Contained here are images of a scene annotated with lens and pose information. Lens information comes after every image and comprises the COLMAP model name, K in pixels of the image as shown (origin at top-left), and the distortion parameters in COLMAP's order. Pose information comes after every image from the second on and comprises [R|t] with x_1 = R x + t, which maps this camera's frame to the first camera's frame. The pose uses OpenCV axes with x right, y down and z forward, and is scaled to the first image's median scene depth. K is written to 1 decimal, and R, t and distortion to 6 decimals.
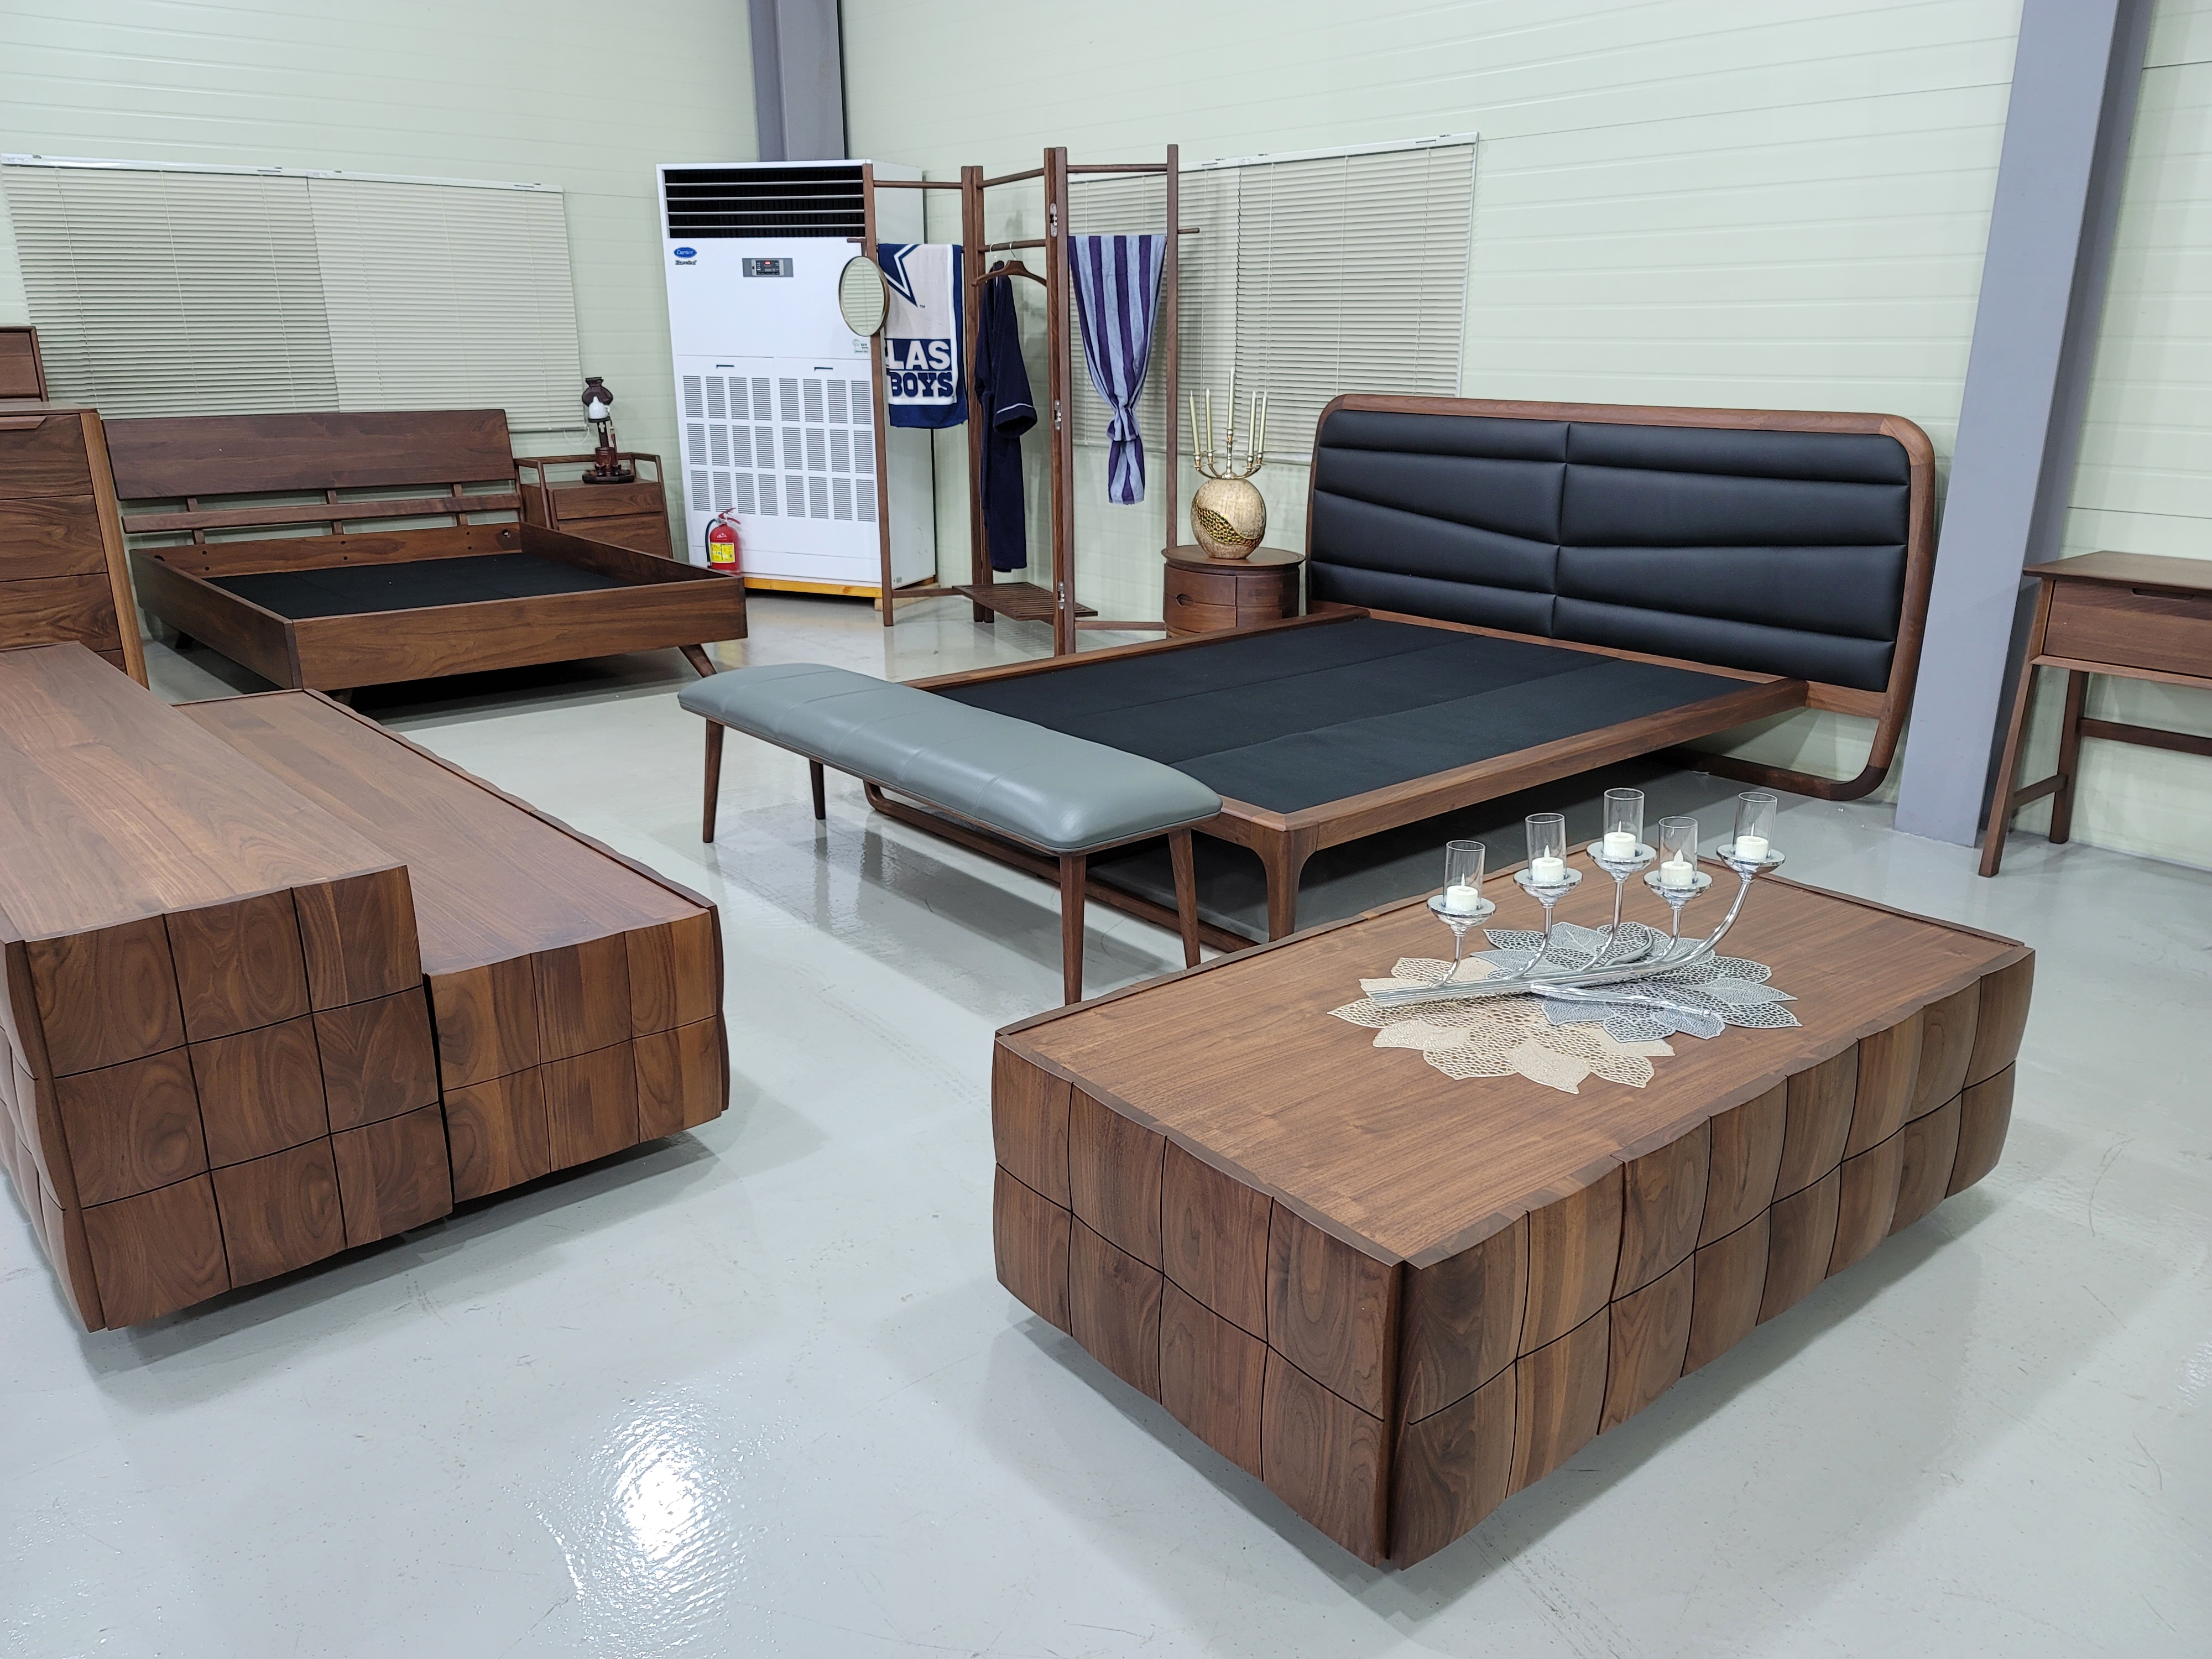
lens RADIAL K [[1678.0, 0, 1106.1], [0, 1678.0, 830.4], [0, 0, 1]] dist [0.028408, -0.003762]
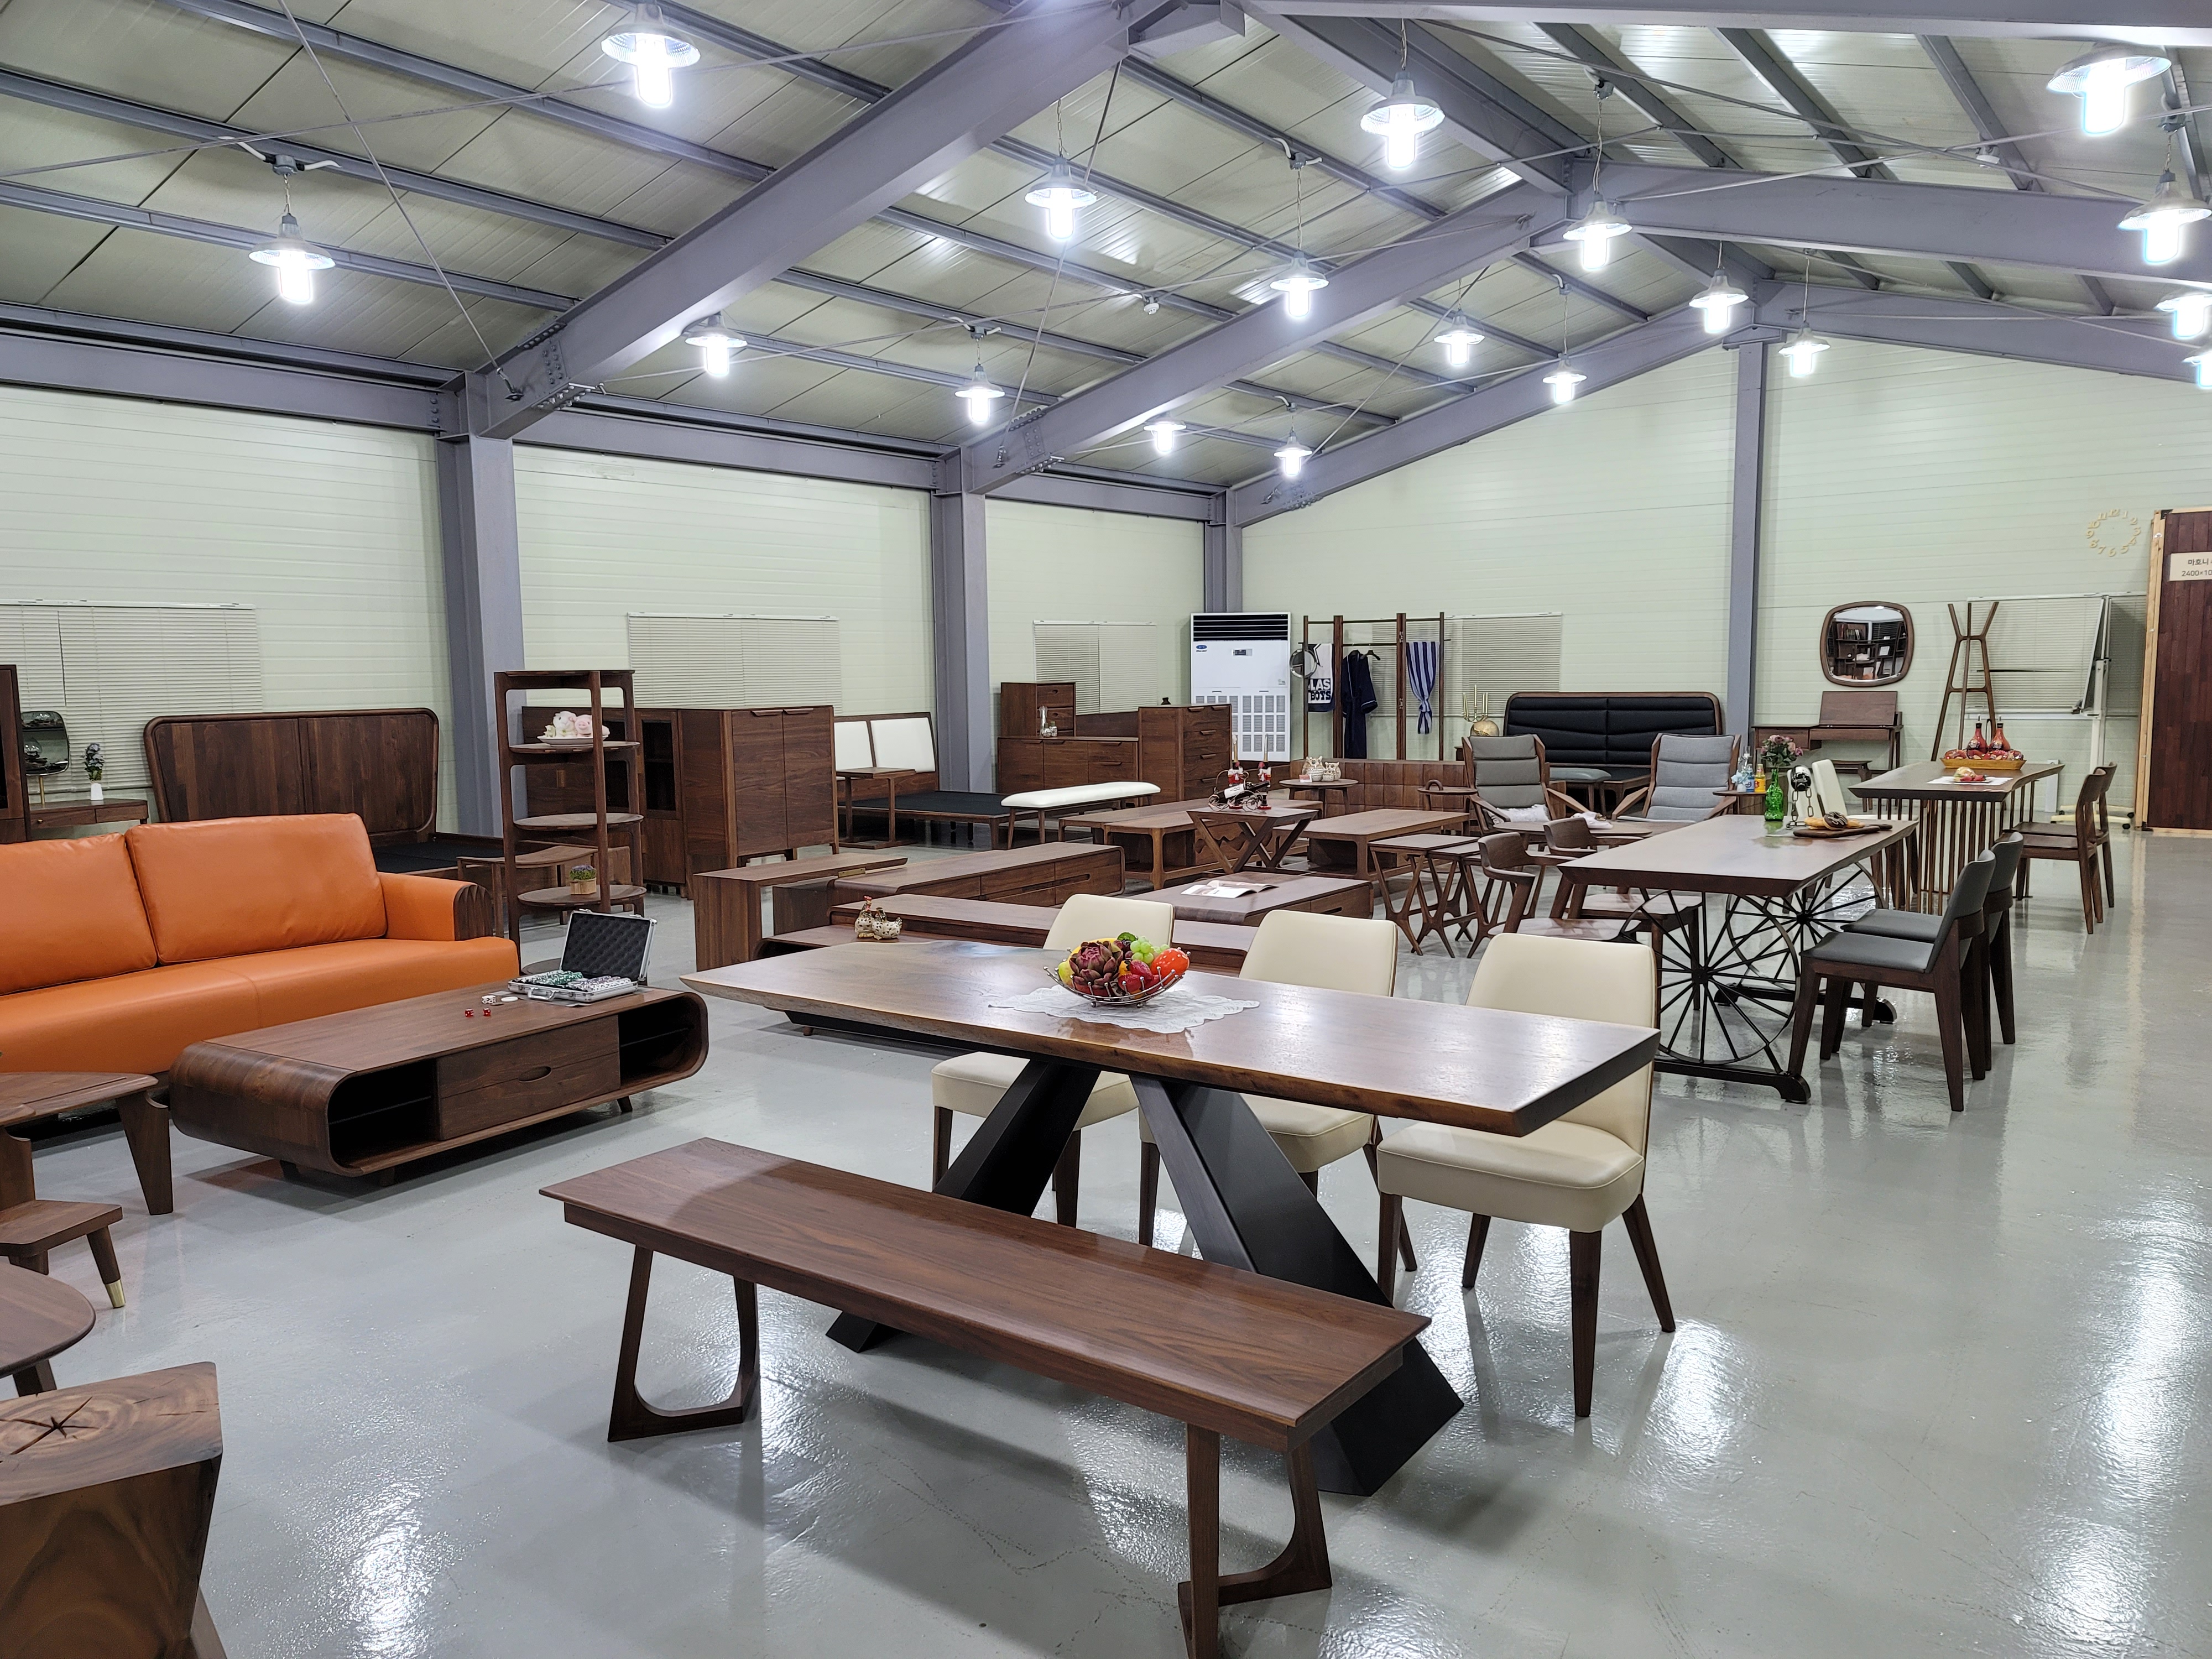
lens RADIAL K [[1678.0, 0, 1105.0], [0, 1678.0, 852.6], [0, 0, 1]] dist [0.028408, -0.003762]
pose [[0.967780, -0.032602, 0.249679, -1.079413], [0.080817, 0.979339, -0.185376, 0.419267], [-0.238476, 0.199582, 0.950419, -1.313832]]
